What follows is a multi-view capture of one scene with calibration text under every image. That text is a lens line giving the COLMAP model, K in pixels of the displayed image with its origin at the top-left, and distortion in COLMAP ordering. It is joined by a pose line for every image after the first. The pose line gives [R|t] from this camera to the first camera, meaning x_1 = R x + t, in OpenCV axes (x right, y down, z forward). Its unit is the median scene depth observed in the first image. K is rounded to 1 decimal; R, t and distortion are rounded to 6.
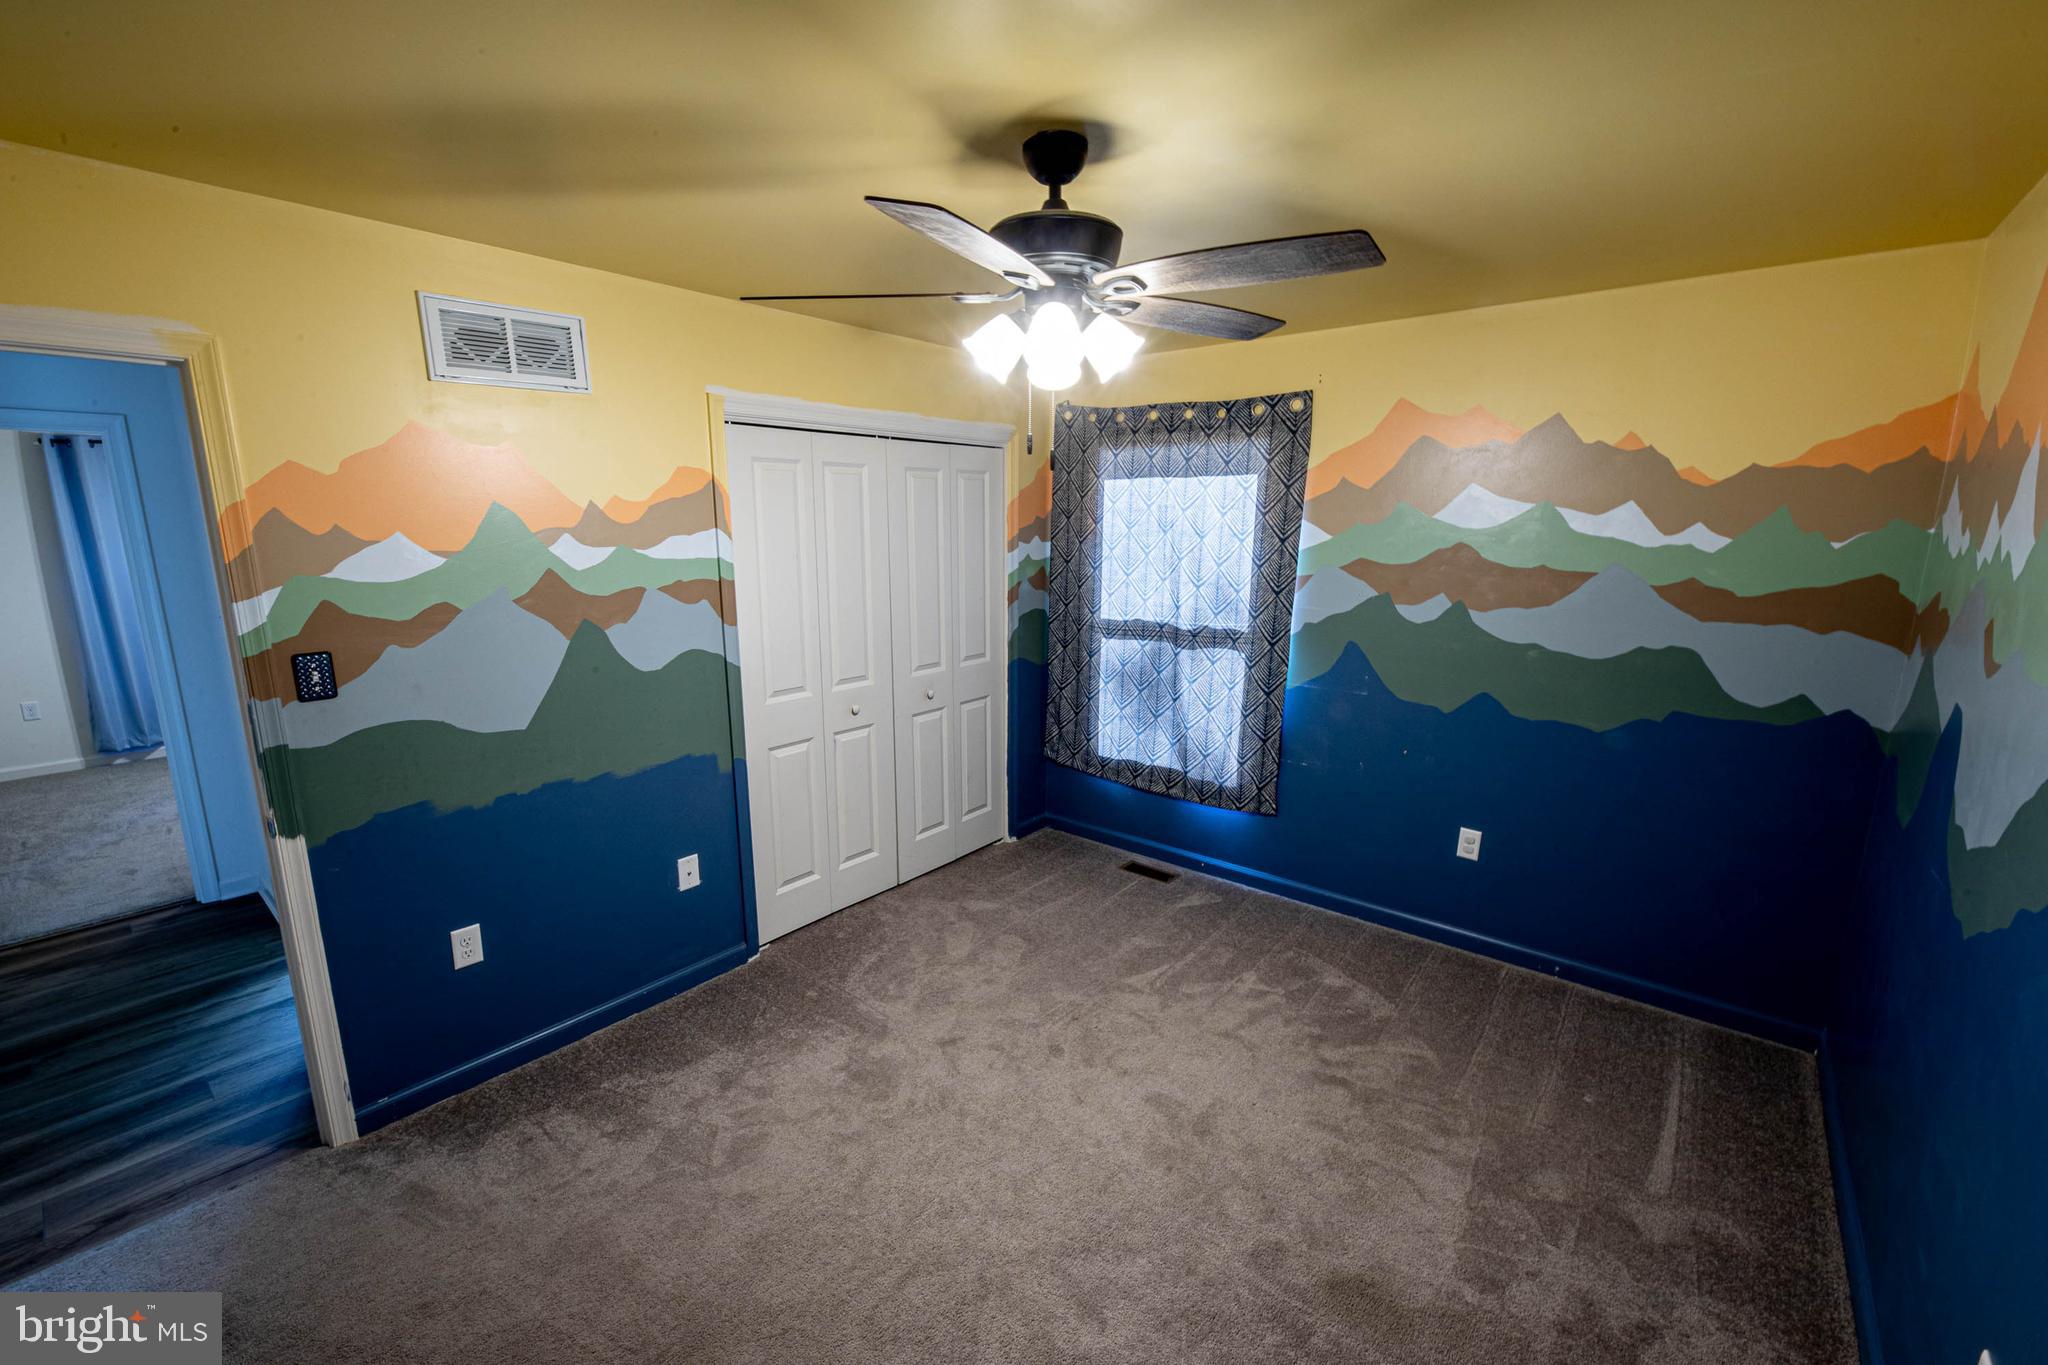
lens RADIAL K [[833.2, 0, 1015.2], [0, 833.2, 681.7], [0, 0, 1]] dist [0.001593, -0.004276]
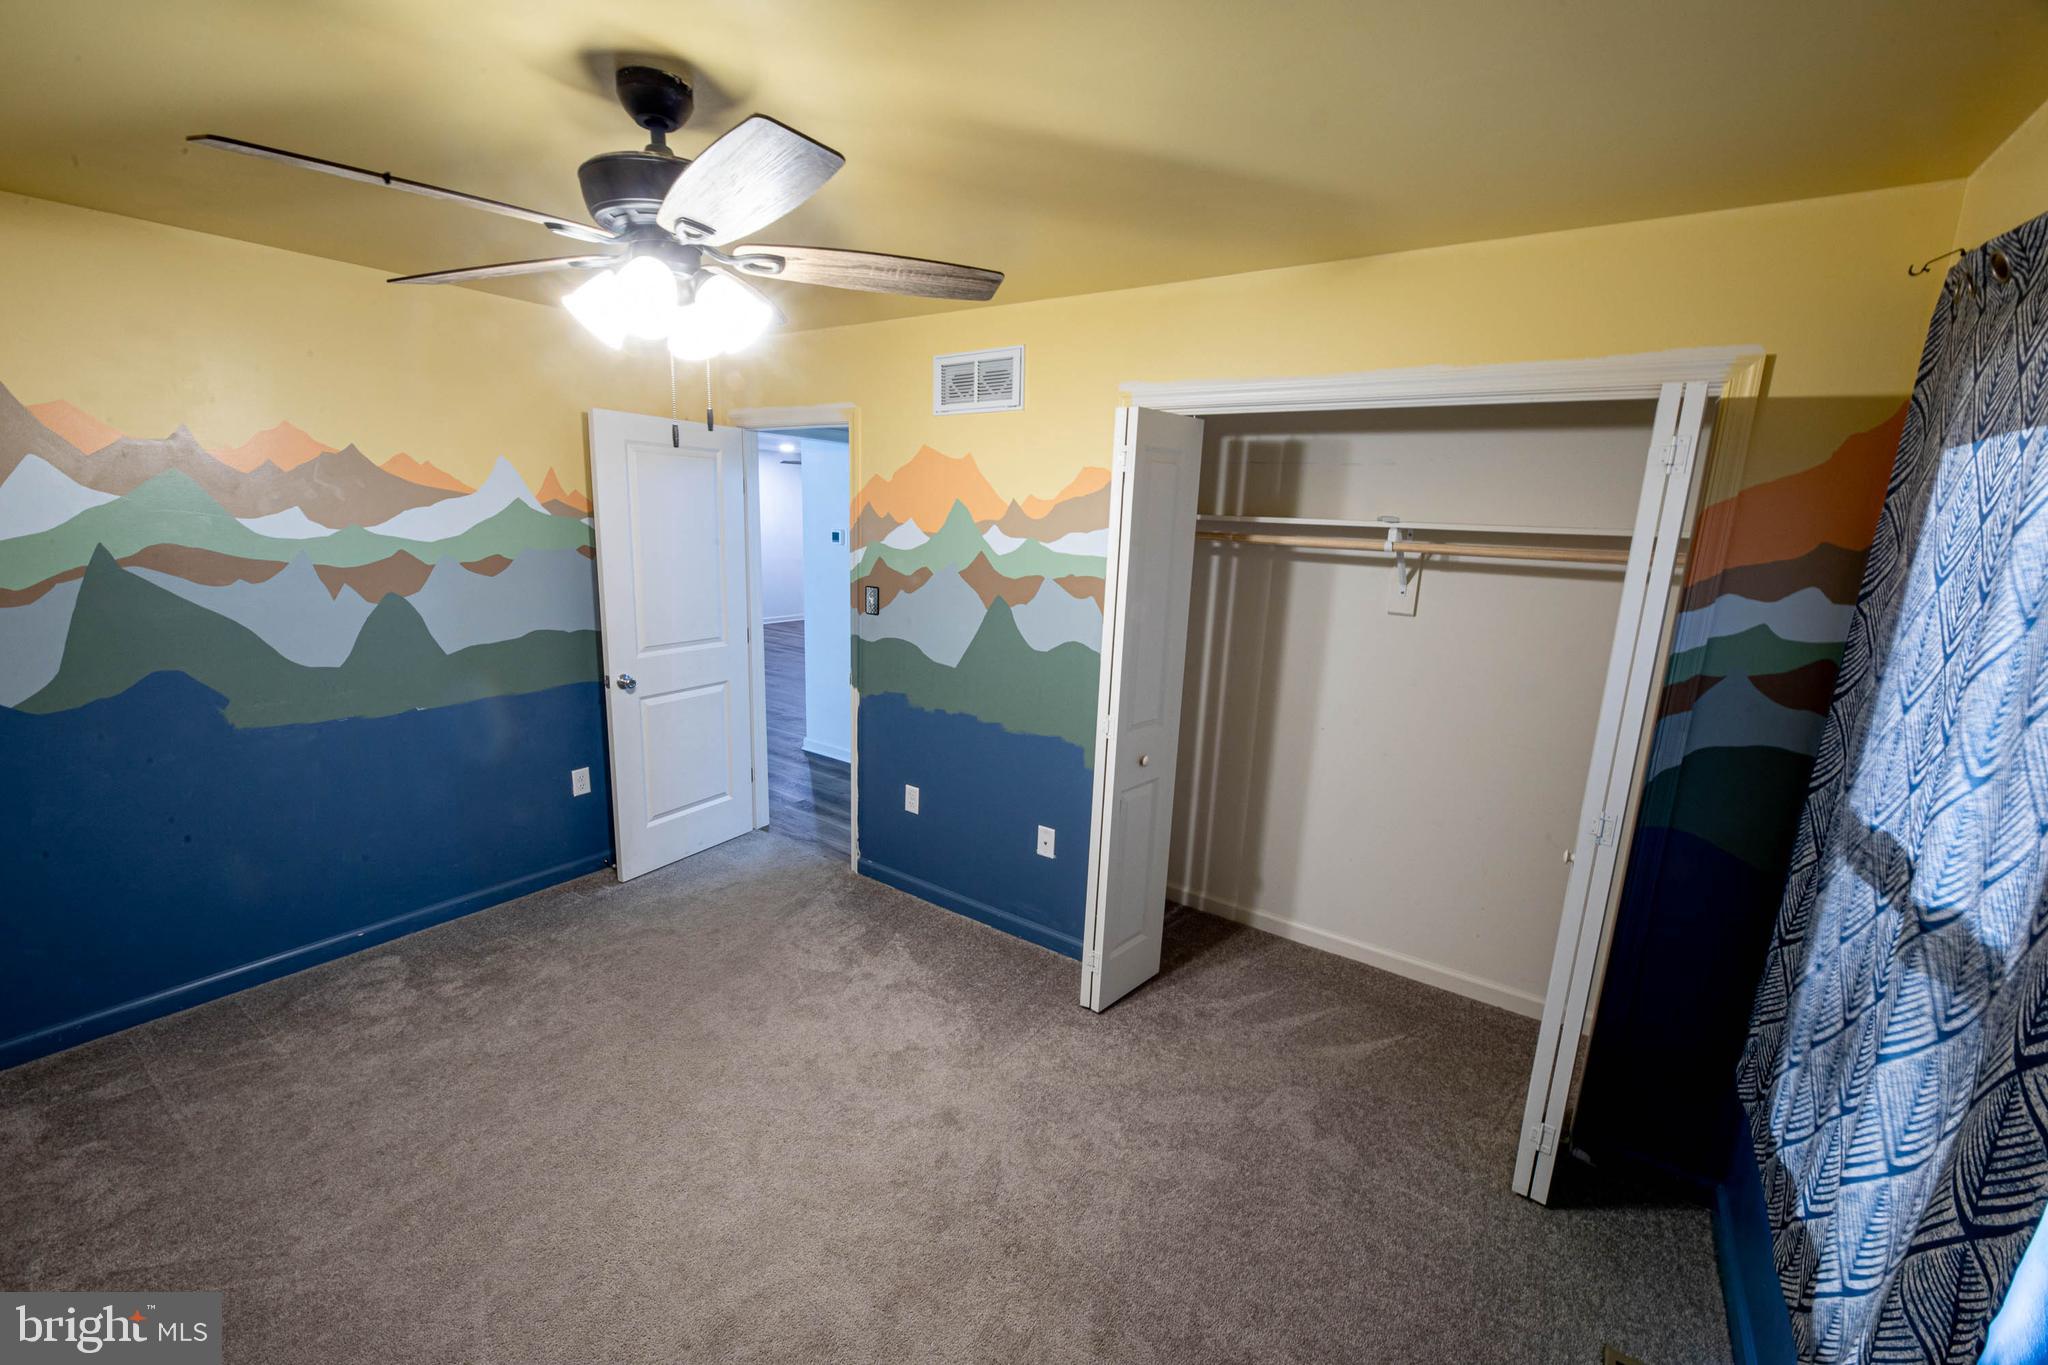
lens RADIAL K [[806.2, 0, 1006.3], [0, 806.2, 681.6], [0, 0, 1]] dist [0.001021, -0.003905]
pose [[0.084395, 0.207605, -0.974565, 0.671697], [-0.231127, 0.955458, 0.183520, -0.174338], [0.969256, 0.209760, 0.128619, 0.884558]]
